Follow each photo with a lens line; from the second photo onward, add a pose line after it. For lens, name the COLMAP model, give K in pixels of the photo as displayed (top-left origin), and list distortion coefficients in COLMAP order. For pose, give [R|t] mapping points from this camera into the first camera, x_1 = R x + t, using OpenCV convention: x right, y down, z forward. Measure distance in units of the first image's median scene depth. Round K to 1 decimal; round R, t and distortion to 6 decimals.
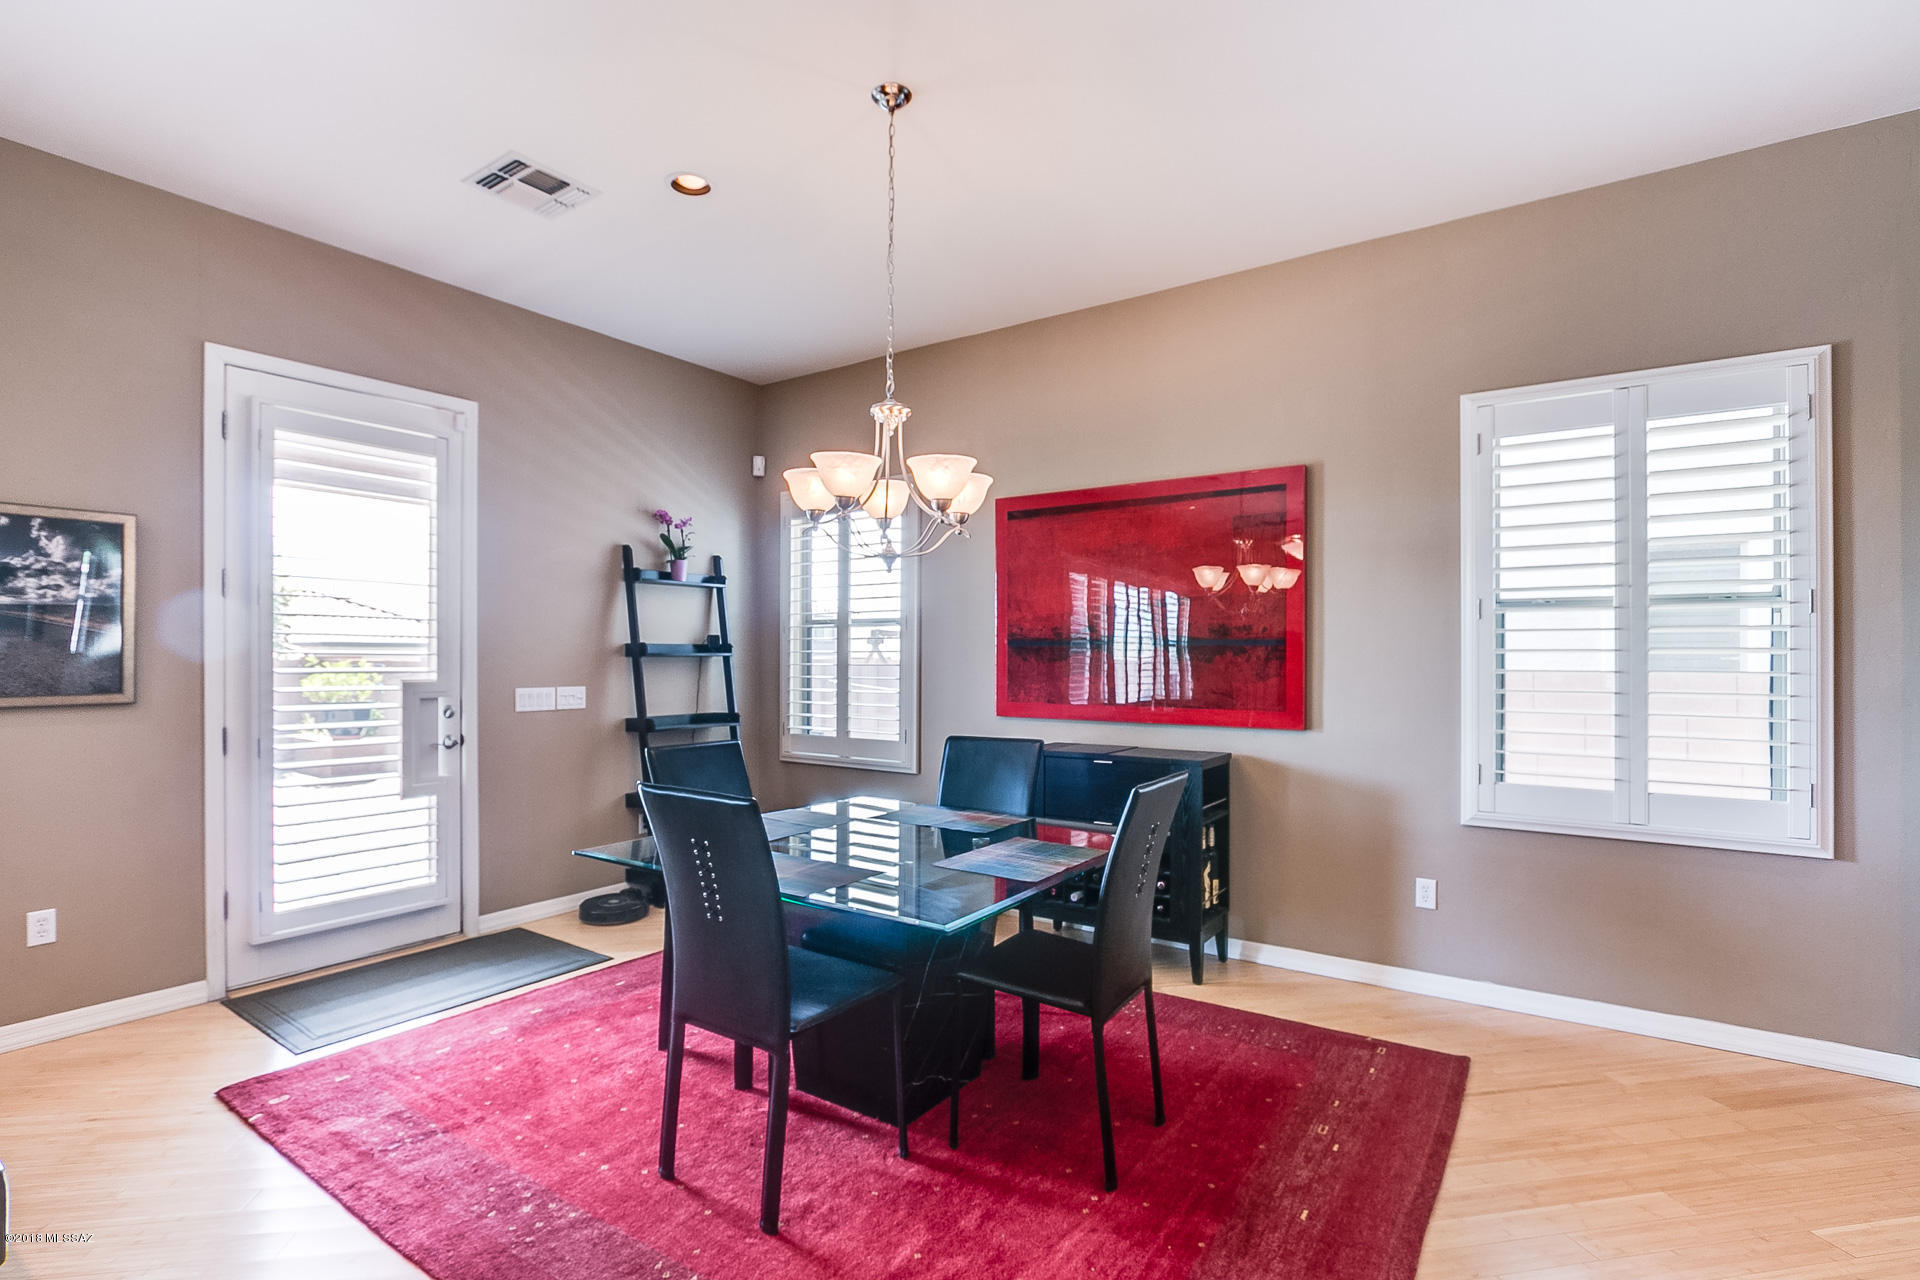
lens RADIAL K [[897.3, 0, 949.8], [0, 897.3, 654.0], [0, 0, 1]] dist [-0.016561, 0.003036]
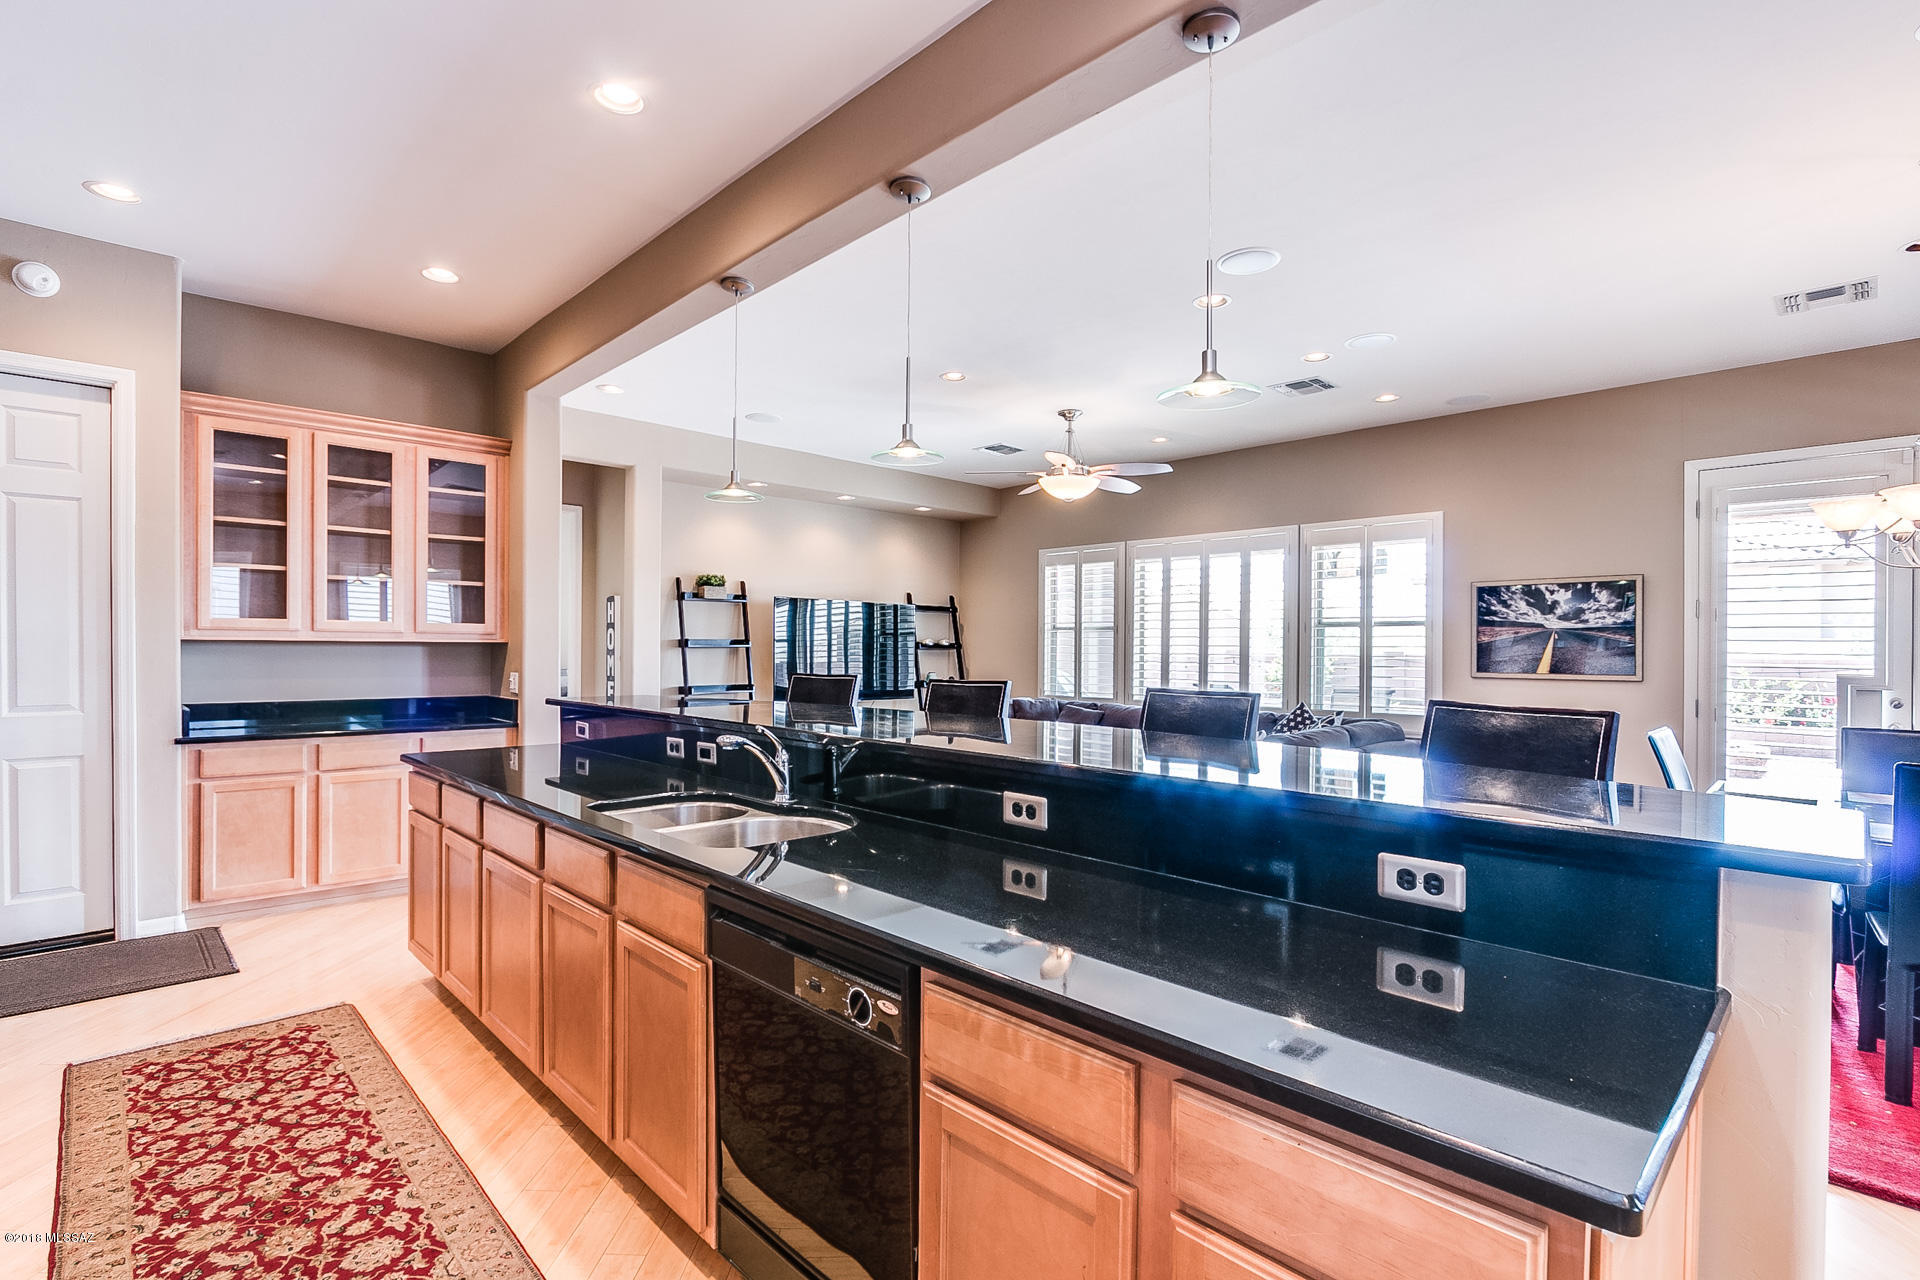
lens RADIAL K [[897.3, 0, 946.8], [0, 897.3, 655.3], [0, 0, 1]] dist [-0.016561, 0.003036]
pose [[-0.196073, 0.002447, -0.980586, 1.002653], [-0.008945, 0.999951, 0.004284, 0.008518], [0.980548, 0.009612, -0.196042, -0.003696]]
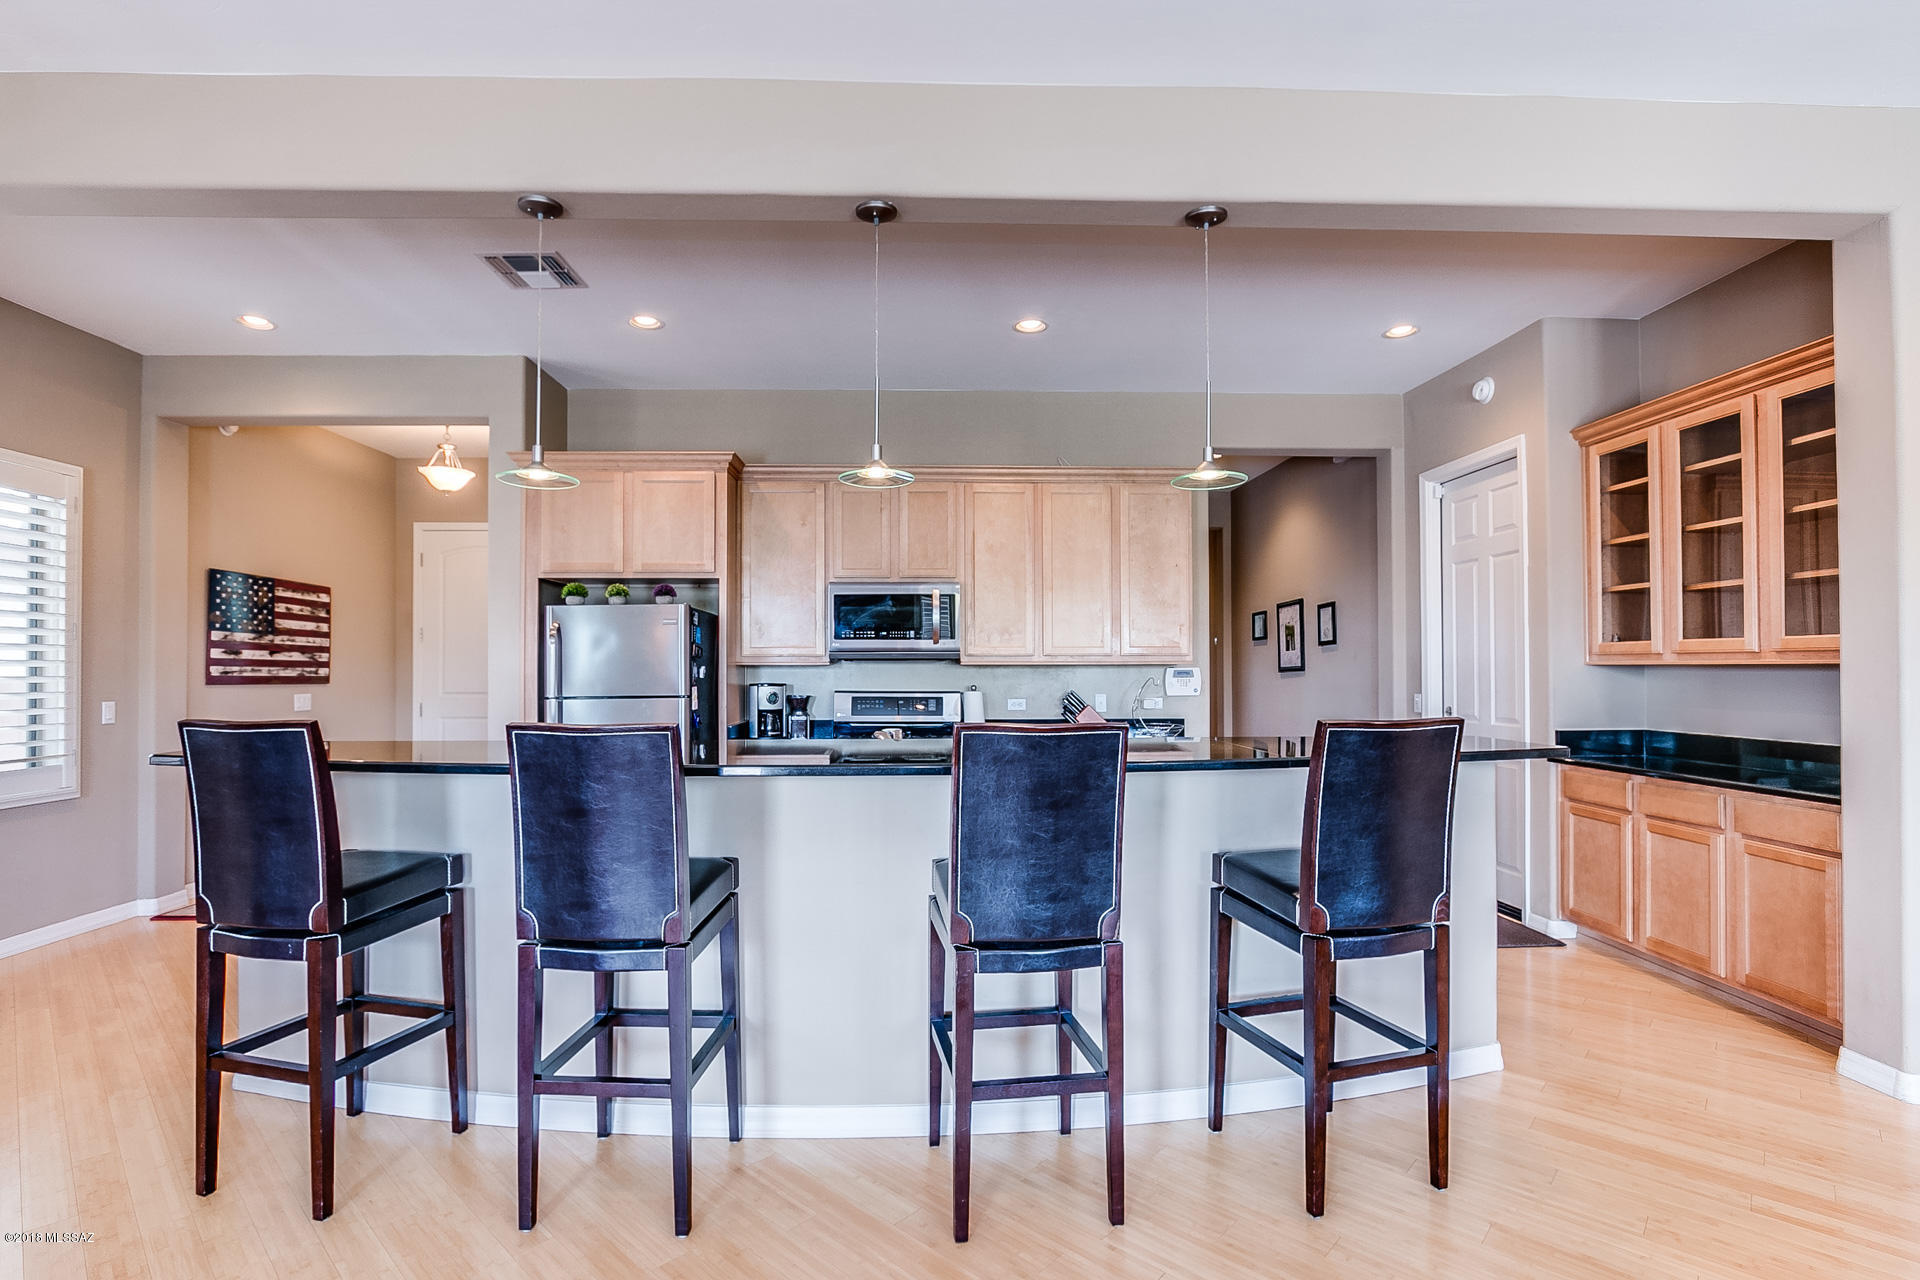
lens RADIAL K [[897.3, 0, 946.4], [0, 897.3, 658.3], [0, 0, 1]] dist [-0.016561, 0.003036]
pose [[-0.604381, 0.005481, 0.796676, -0.442922], [0.000582, 0.999979, -0.006438, -0.000239], [-0.796695, -0.003427, -0.604372, 0.232417]]
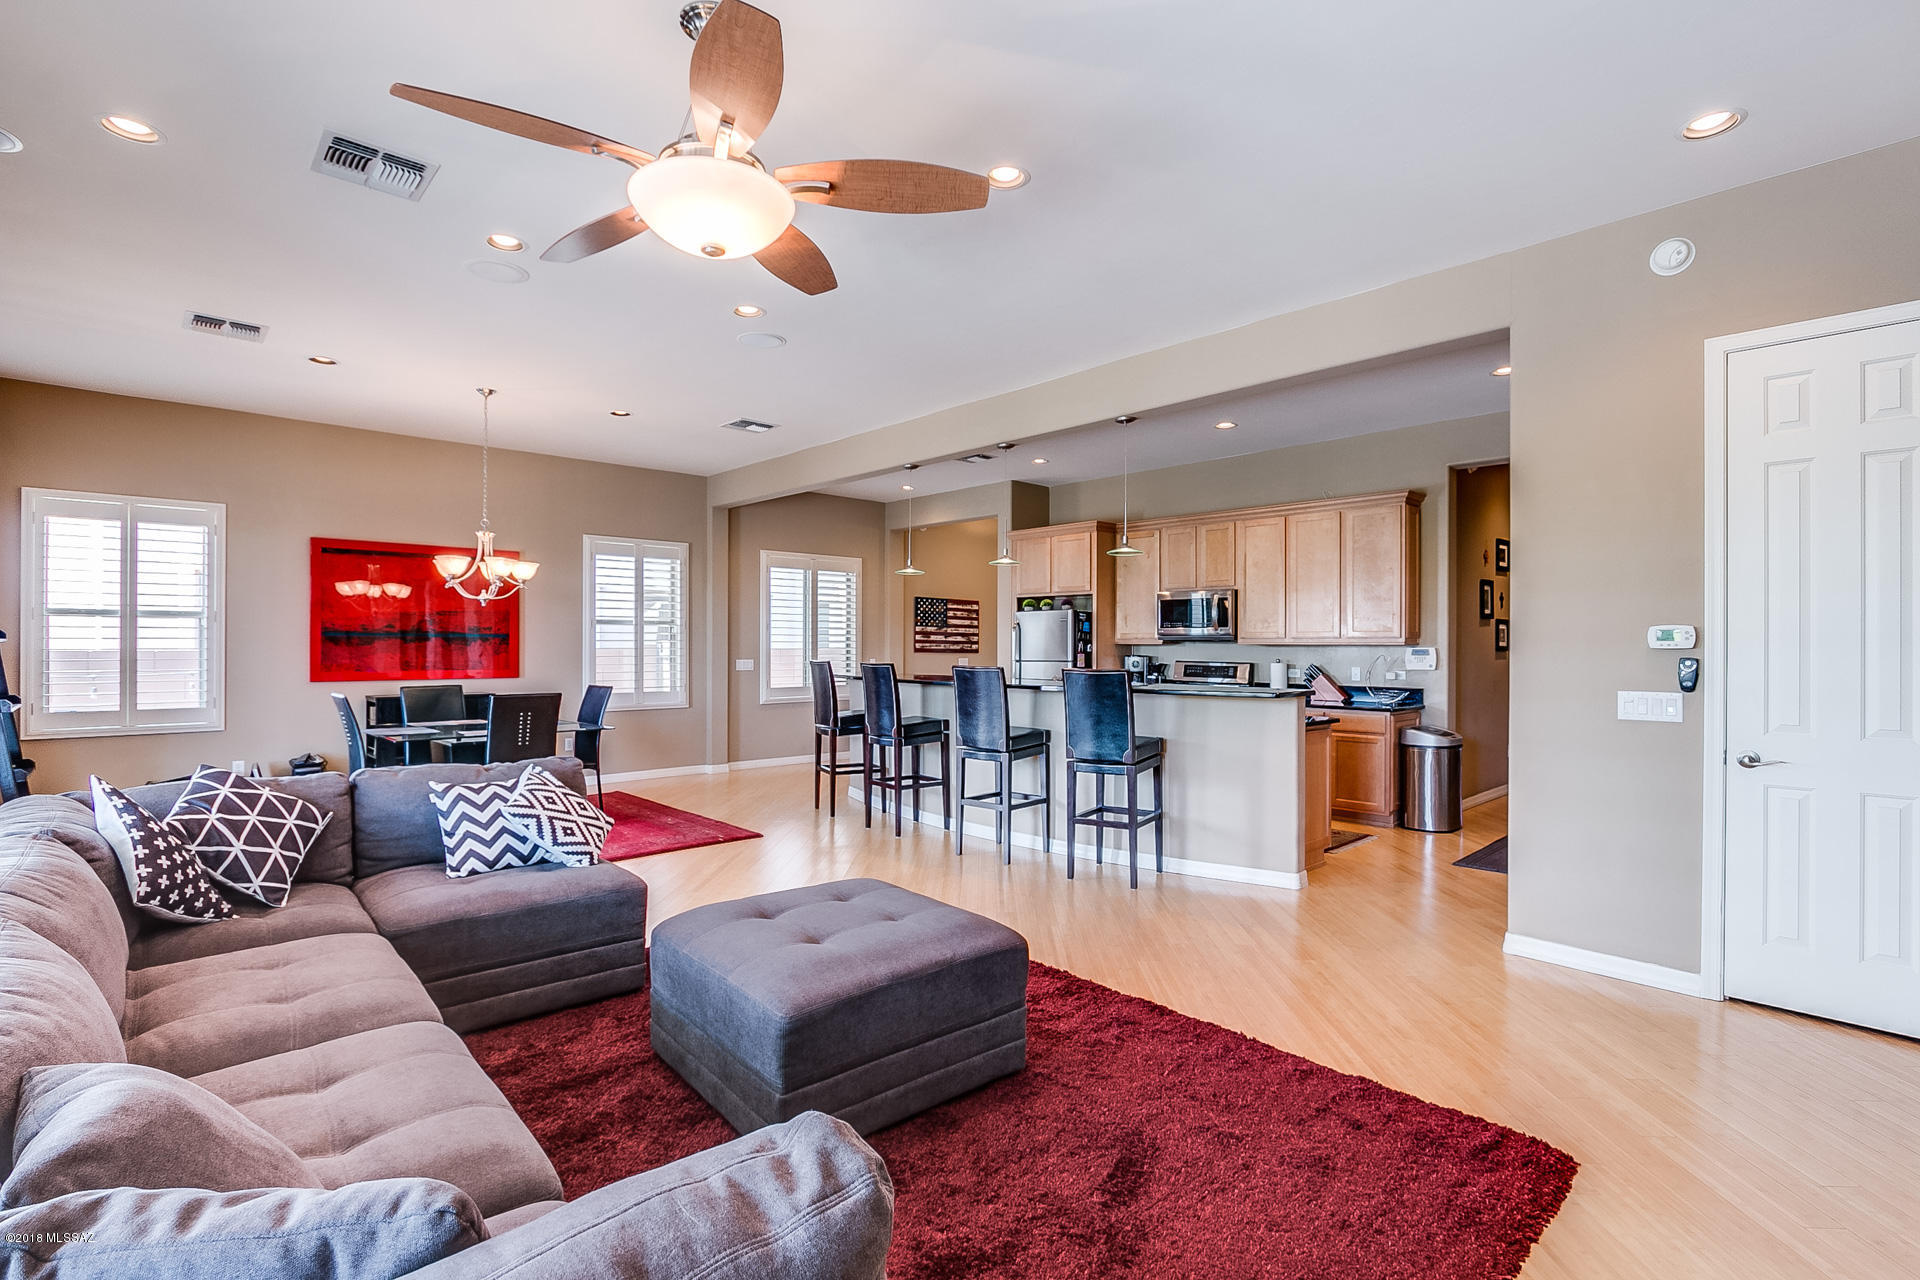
lens RADIAL K [[897.3, 0, 956.7], [0, 897.3, 635.5], [0, 0, 1]] dist [-0.016561, 0.003036]
pose [[0.197300, 0.007848, 0.980312, -1.591163], [-0.003222, 0.999968, -0.007357, -0.002539], [-0.980338, -0.001707, 0.197319, -0.464190]]
